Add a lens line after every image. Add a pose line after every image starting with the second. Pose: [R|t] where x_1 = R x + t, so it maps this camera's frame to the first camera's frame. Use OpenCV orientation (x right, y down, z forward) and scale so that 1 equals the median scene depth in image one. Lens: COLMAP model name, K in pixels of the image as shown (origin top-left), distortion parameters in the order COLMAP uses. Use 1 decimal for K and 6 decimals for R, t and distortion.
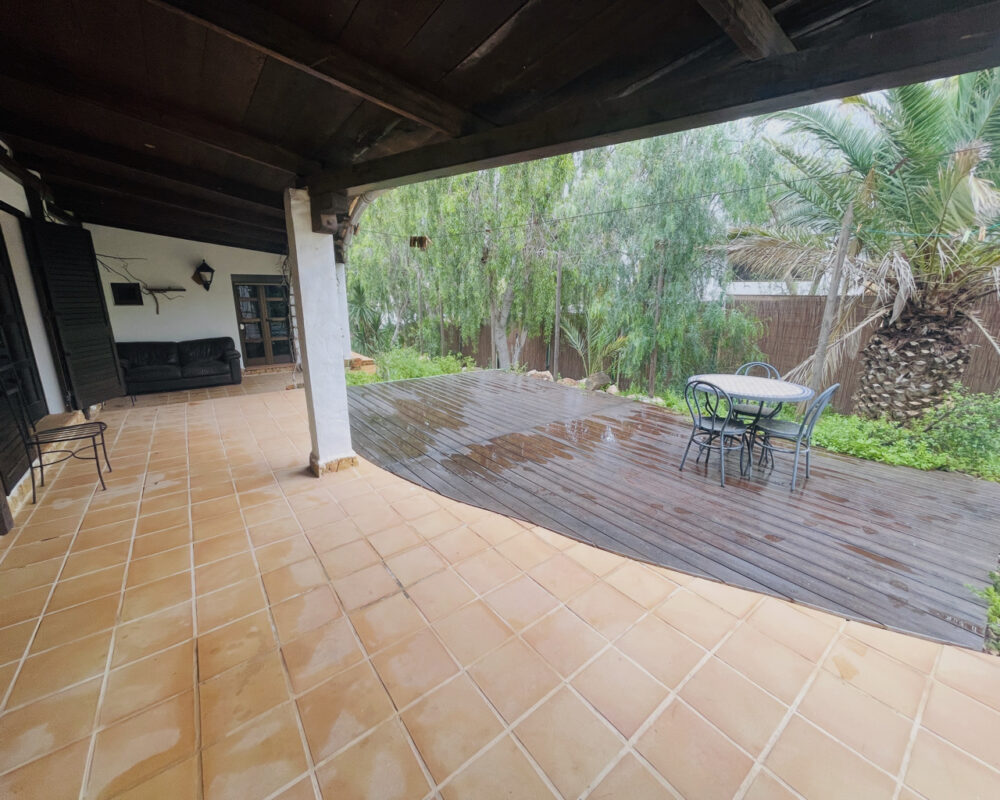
lens RADIAL K [[402.8, 0, 496.3], [0, 402.8, 397.0], [0, 0, 1]] dist [-0.000435, -0.000105]
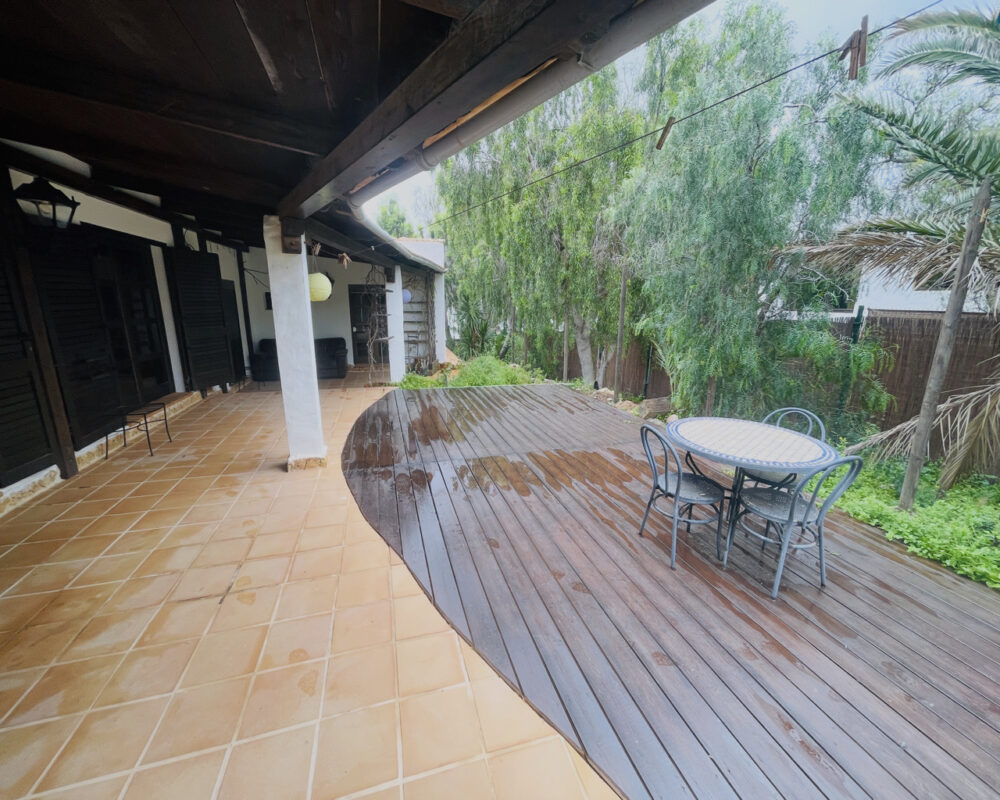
lens RADIAL K [[402.8, 0, 496.0], [0, 402.8, 397.5], [0, 0, 1]] dist [-0.000435, -0.000105]
pose [[0.932119, 0.093156, -0.349966, 0.417806], [-0.097365, 0.995233, 0.005589, -0.060336], [0.348818, 0.028865, 0.936746, 0.139898]]
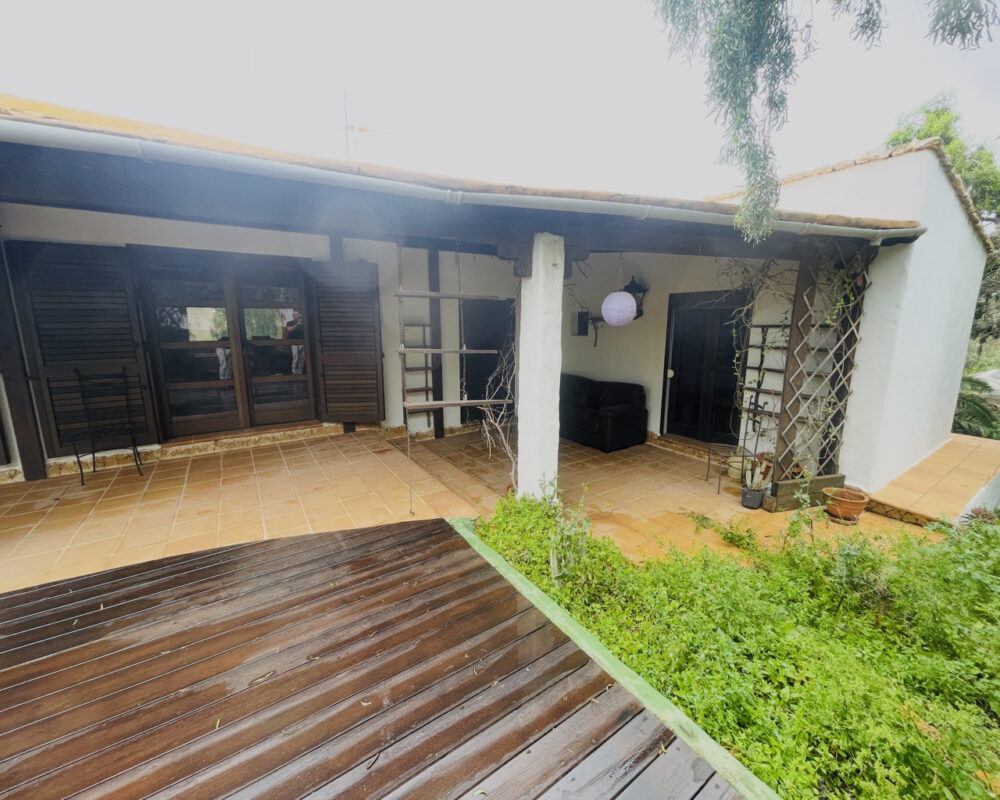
lens RADIAL K [[402.8, 0, 499.2], [0, 402.8, 397.6], [0, 0, 1]] dist [-0.000435, -0.000105]
pose [[-0.061515, 0.183537, -0.981086, 0.068491], [-0.247801, 0.949364, 0.193140, -0.466134], [0.966856, 0.254995, -0.012919, 1.800439]]
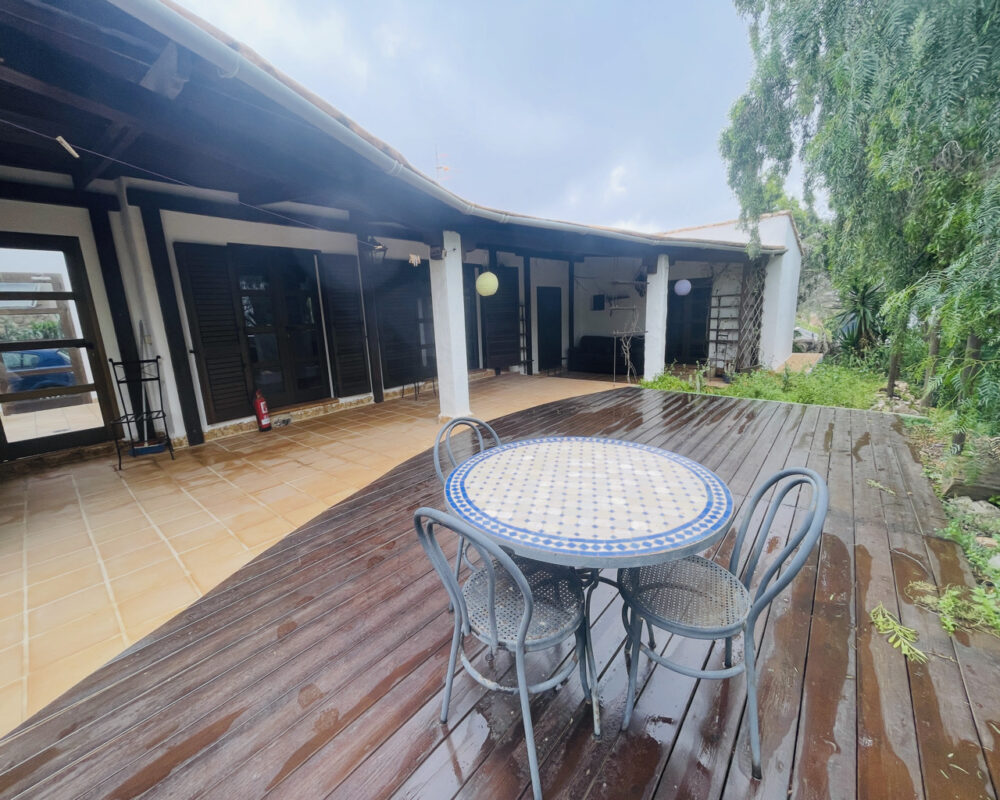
lens RADIAL K [[402.8, 0, 497.6], [0, 402.8, 396.5], [0, 0, 1]] dist [-0.000435, -0.000105]
pose [[0.210196, 0.187044, -0.959600, 0.916138], [-0.196615, 0.969562, 0.145918, -0.144434], [0.957685, 0.158000, 0.240573, 0.754333]]
